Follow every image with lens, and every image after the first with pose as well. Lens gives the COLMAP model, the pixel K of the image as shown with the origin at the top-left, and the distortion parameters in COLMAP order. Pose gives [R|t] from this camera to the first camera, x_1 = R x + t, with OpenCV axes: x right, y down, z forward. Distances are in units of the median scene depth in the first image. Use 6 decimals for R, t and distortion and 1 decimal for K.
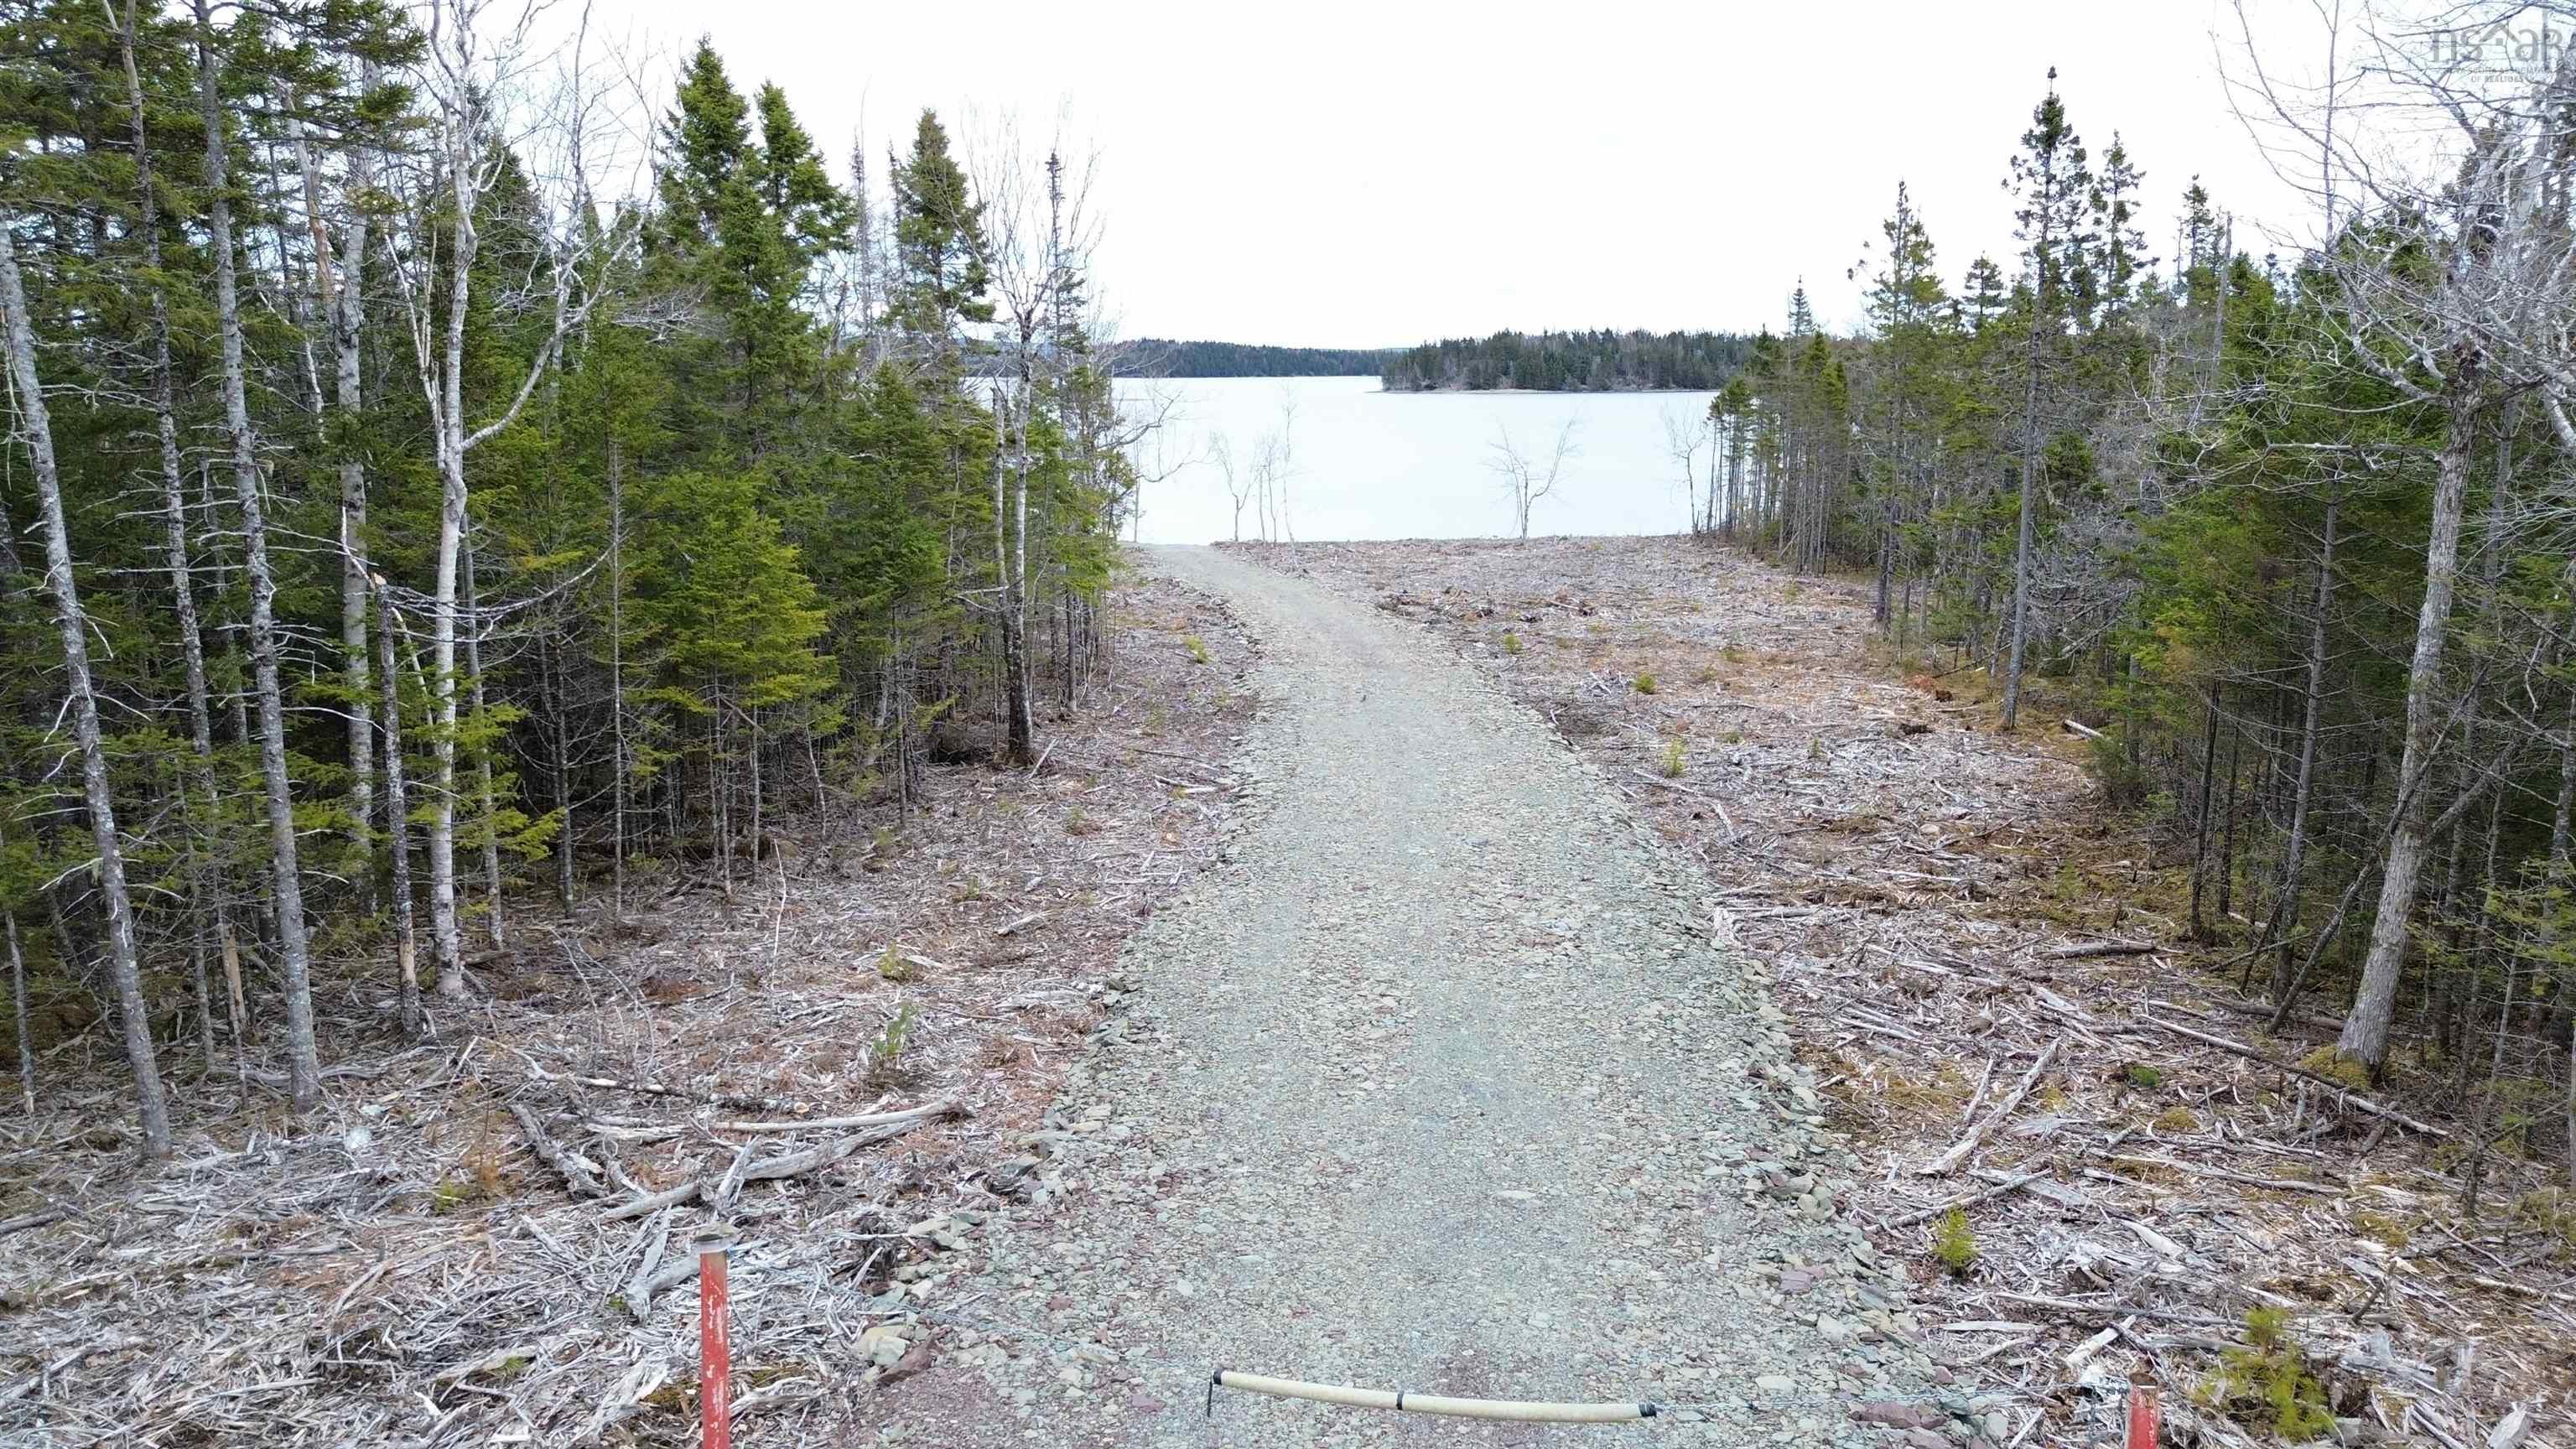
lens RADIAL K [[1808.9, 0, 1293.7], [0, 1808.9, 716.6], [0, 0, 1]] dist [0.075394, -0.075795]
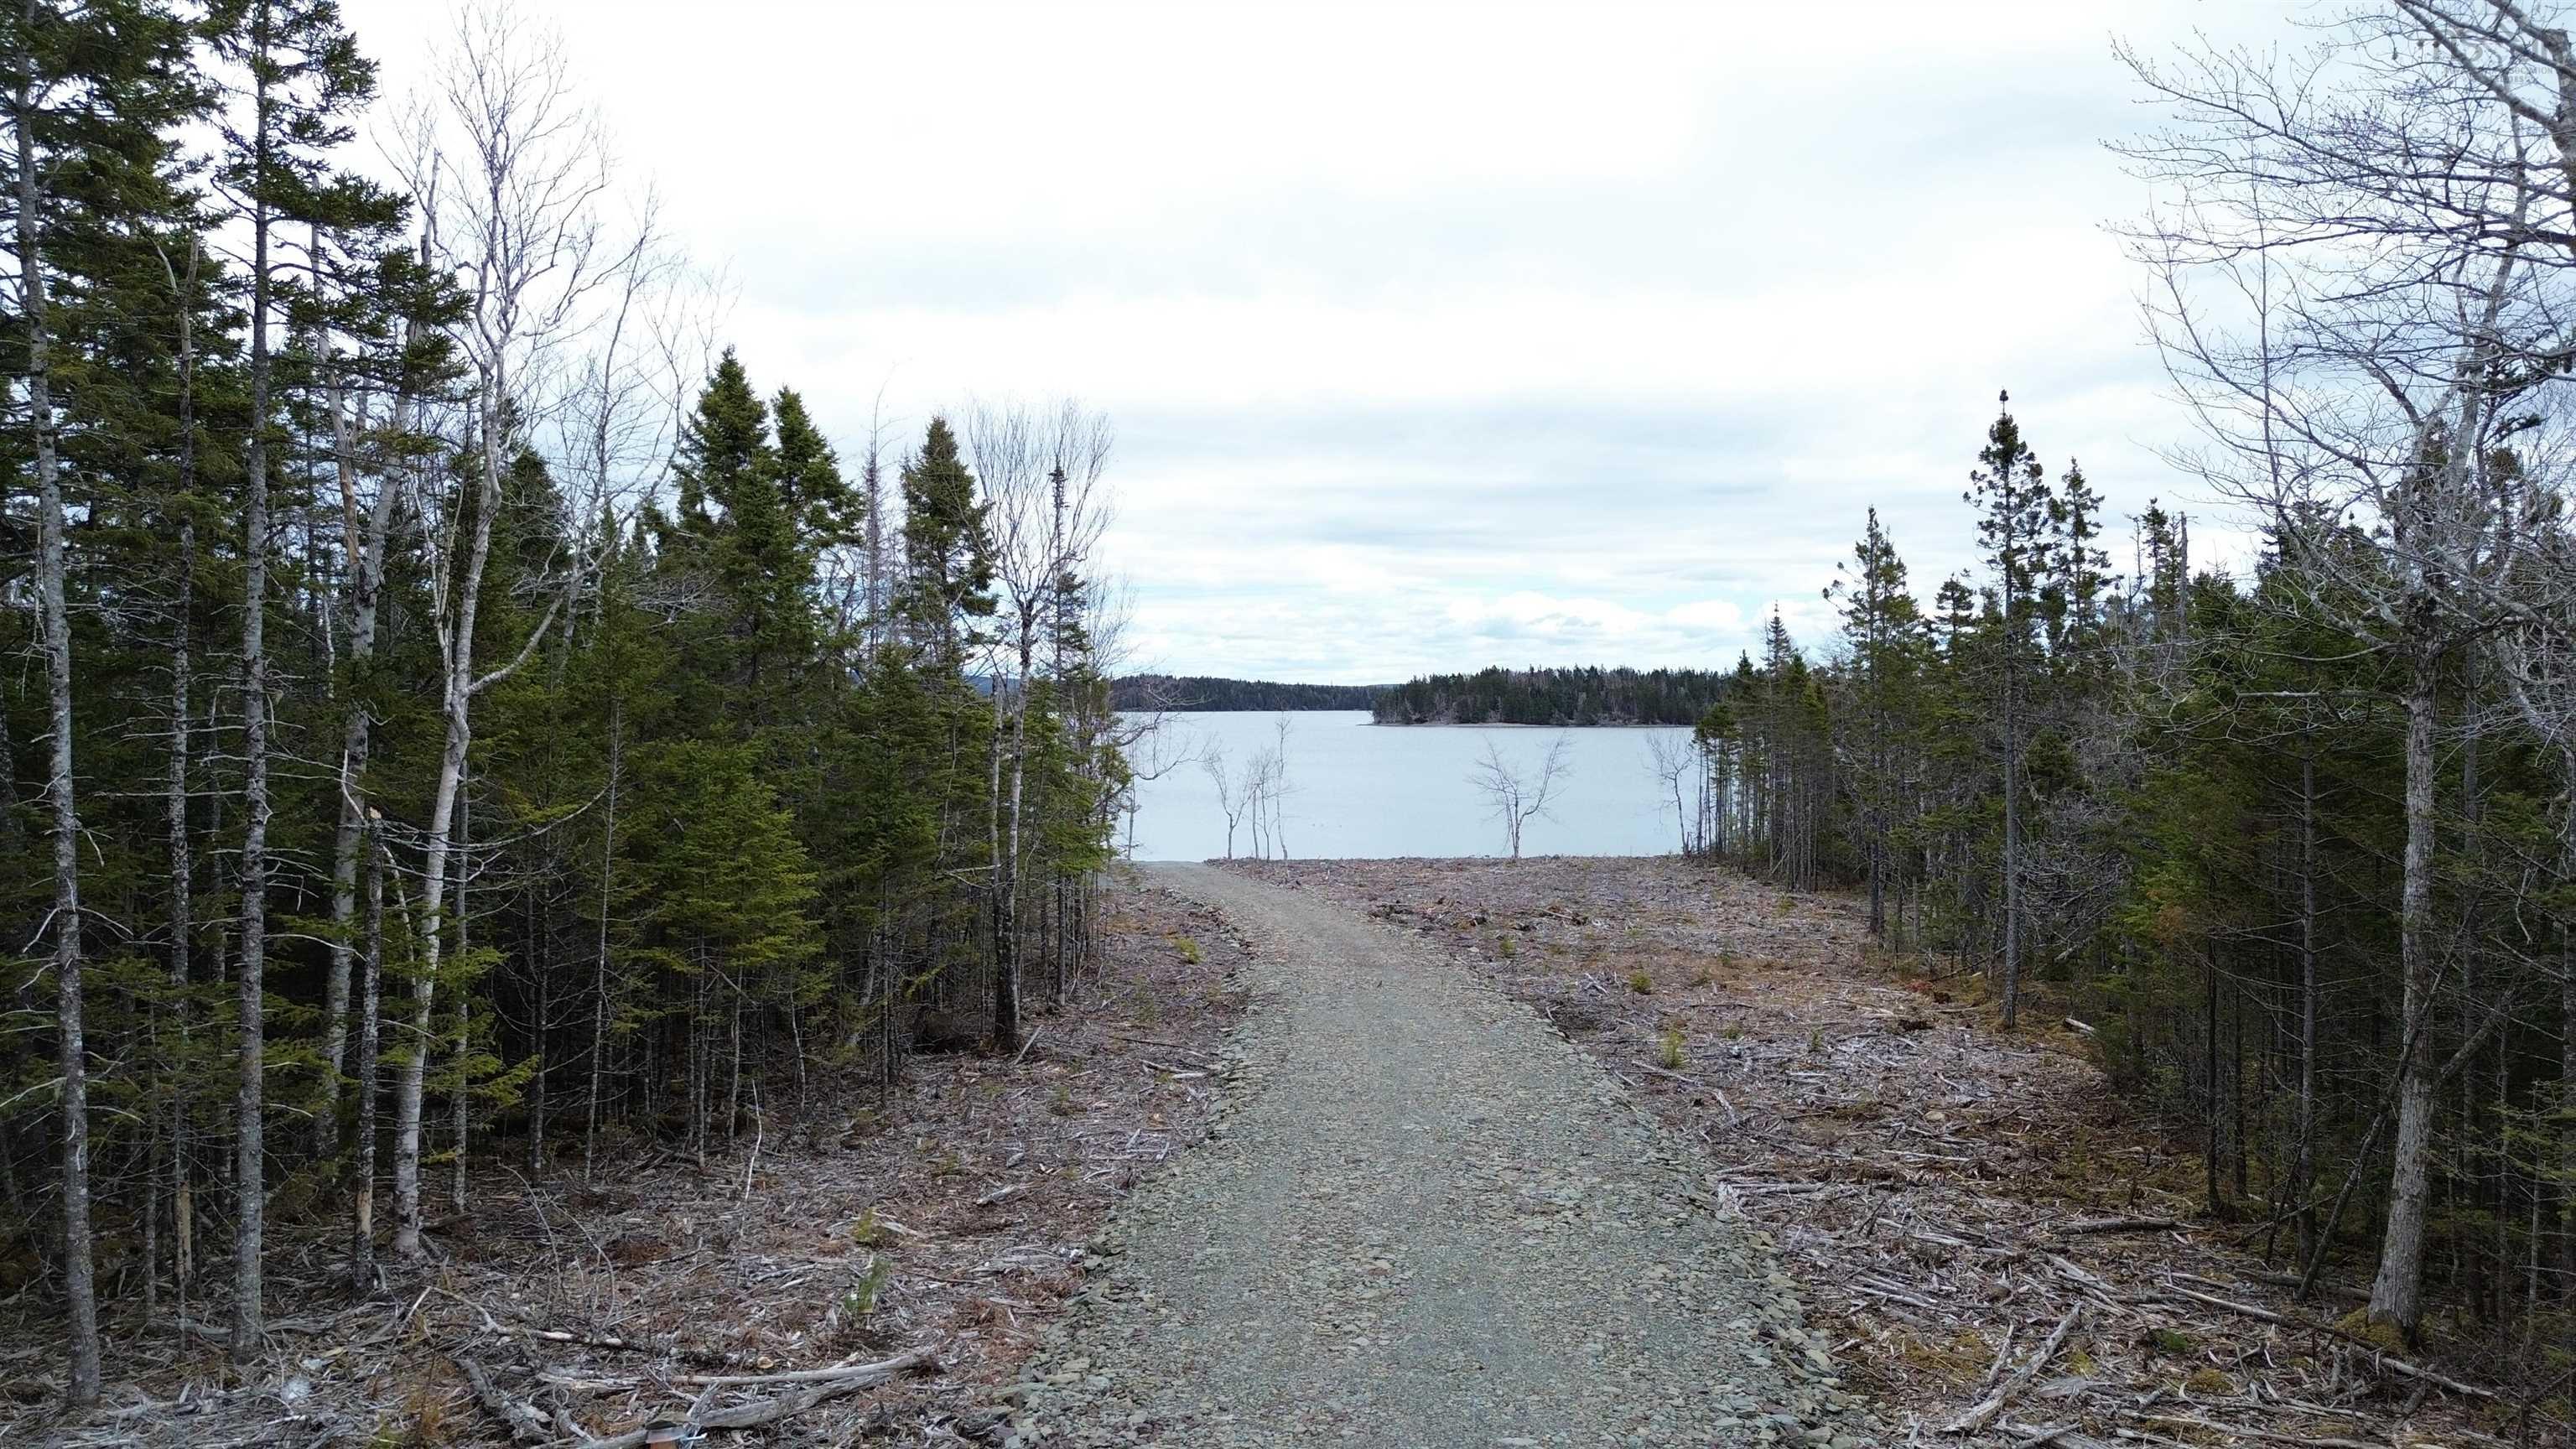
lens RADIAL K [[1808.9, 0, 1293.7], [0, 1808.9, 716.6], [0, 0, 1]] dist [0.075394, -0.075795]
pose [[0.999986, 0.003772, 0.003744, 0.000769], [-0.003030, 0.983397, -0.181444, 0.045647], [-0.004366, 0.181430, 0.983394, -0.000287]]
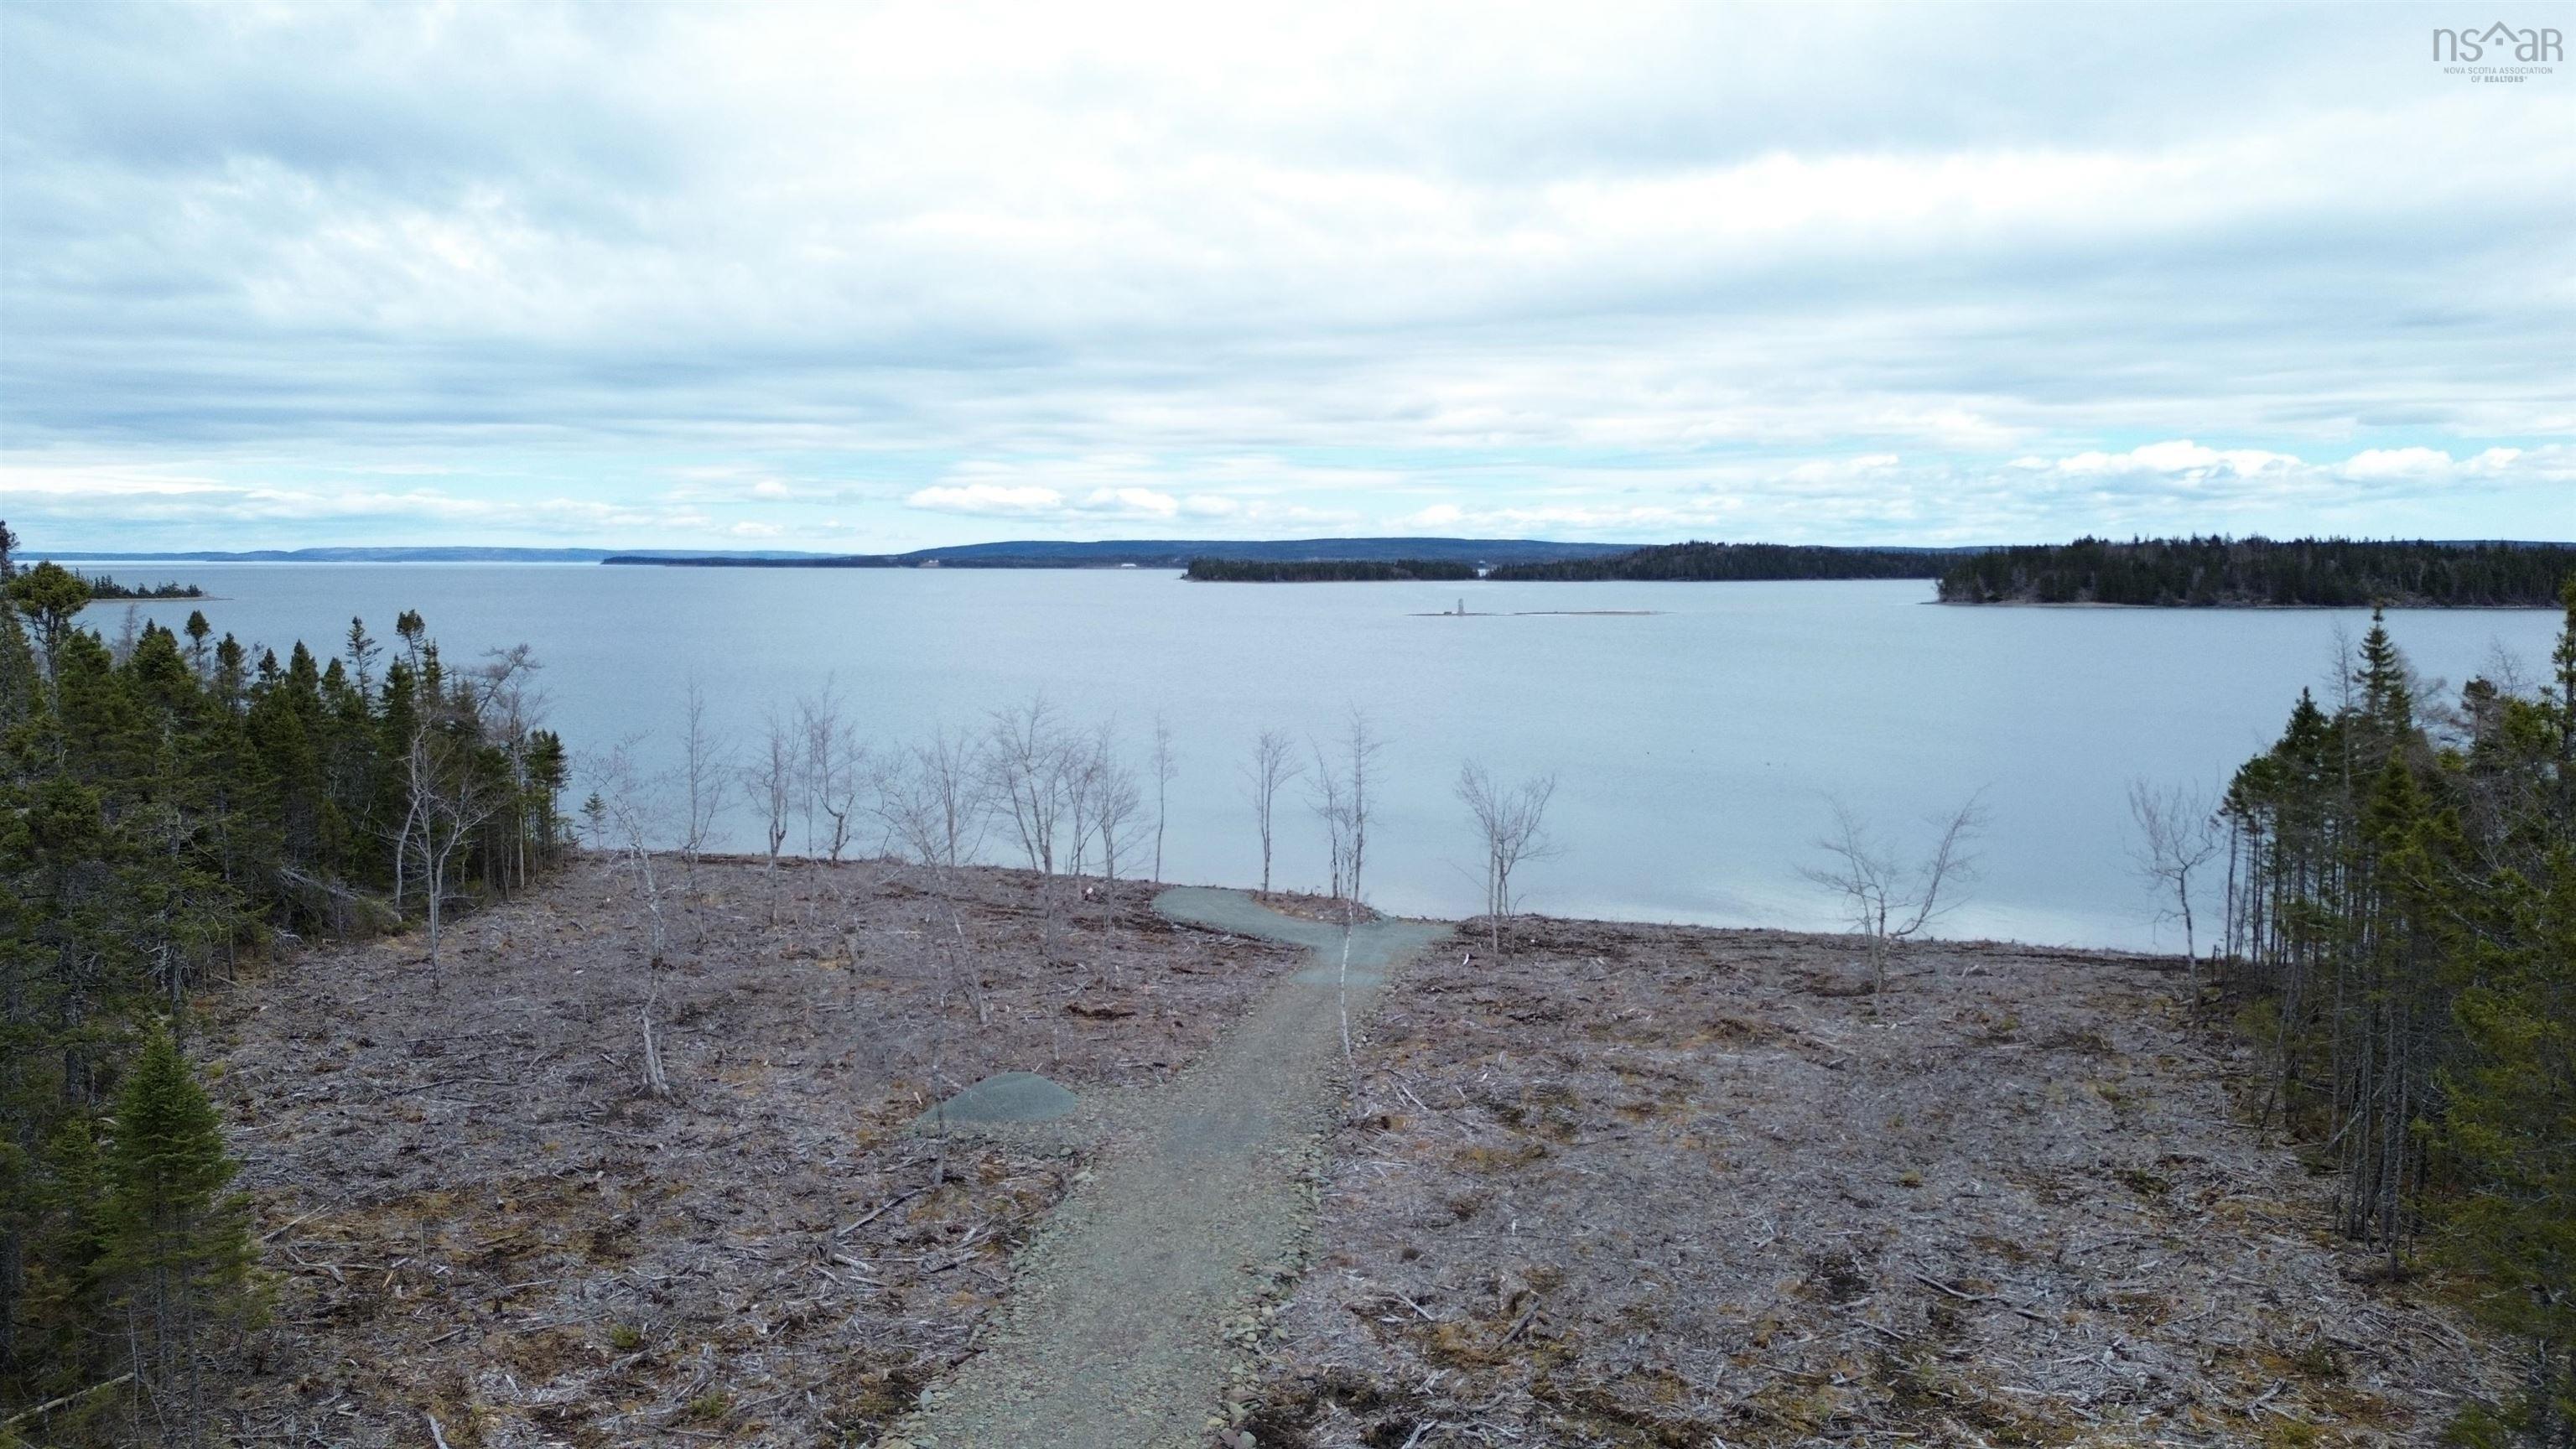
lens RADIAL K [[1808.9, 0, 1293.7], [0, 1808.9, 716.6], [0, 0, 1]] dist [0.075394, -0.075795]
pose [[0.954640, 0.028417, -0.296403, 0.699857], [-0.059782, 0.993458, -0.097298, -0.717883], [0.291699, 0.110604, 0.950094, 2.045784]]
